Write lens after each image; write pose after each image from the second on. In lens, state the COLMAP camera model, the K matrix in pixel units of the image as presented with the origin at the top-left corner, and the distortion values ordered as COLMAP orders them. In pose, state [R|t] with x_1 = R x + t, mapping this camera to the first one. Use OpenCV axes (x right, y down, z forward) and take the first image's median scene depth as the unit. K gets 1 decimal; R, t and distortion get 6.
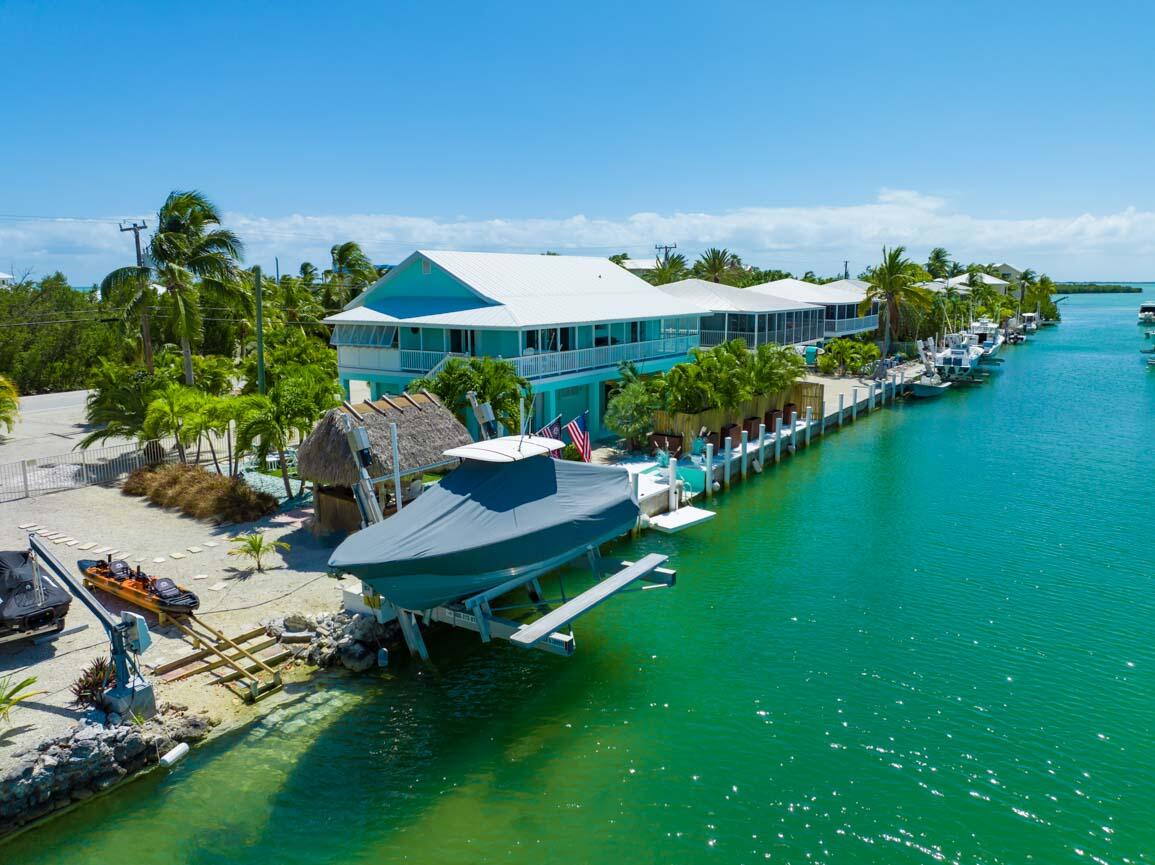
lens RADIAL K [[808.5, 0, 577.5], [0, 808.5, 432.5], [0, 0, 1]] dist [-0.053980, 0.033021]
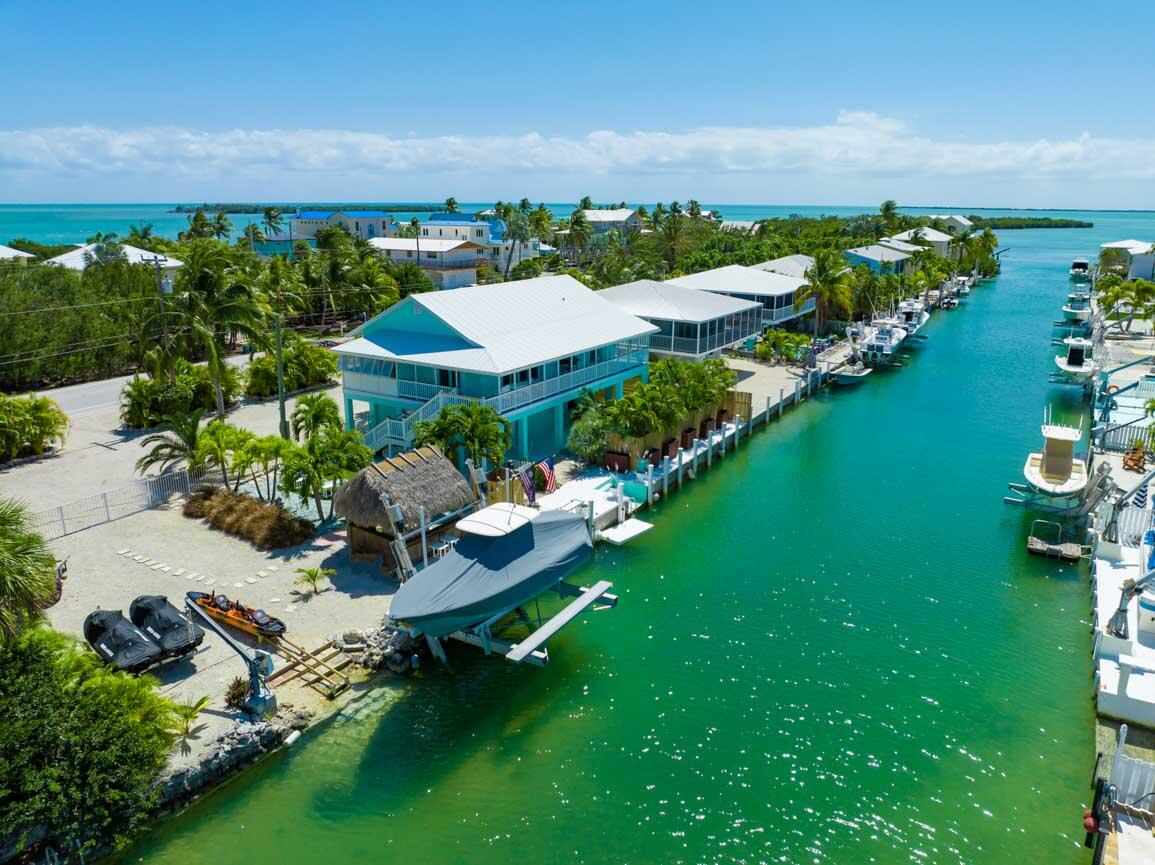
lens RADIAL K [[806.2, 0, 577.5], [0, 806.2, 432.5], [0, 0, 1]] dist [-0.034878, -0.001378]
pose [[0.998921, -0.002504, 0.046372, -0.013534], [-0.001892, 0.995522, 0.094507, -0.237831], [-0.046401, -0.094492, 0.994444, -0.368364]]
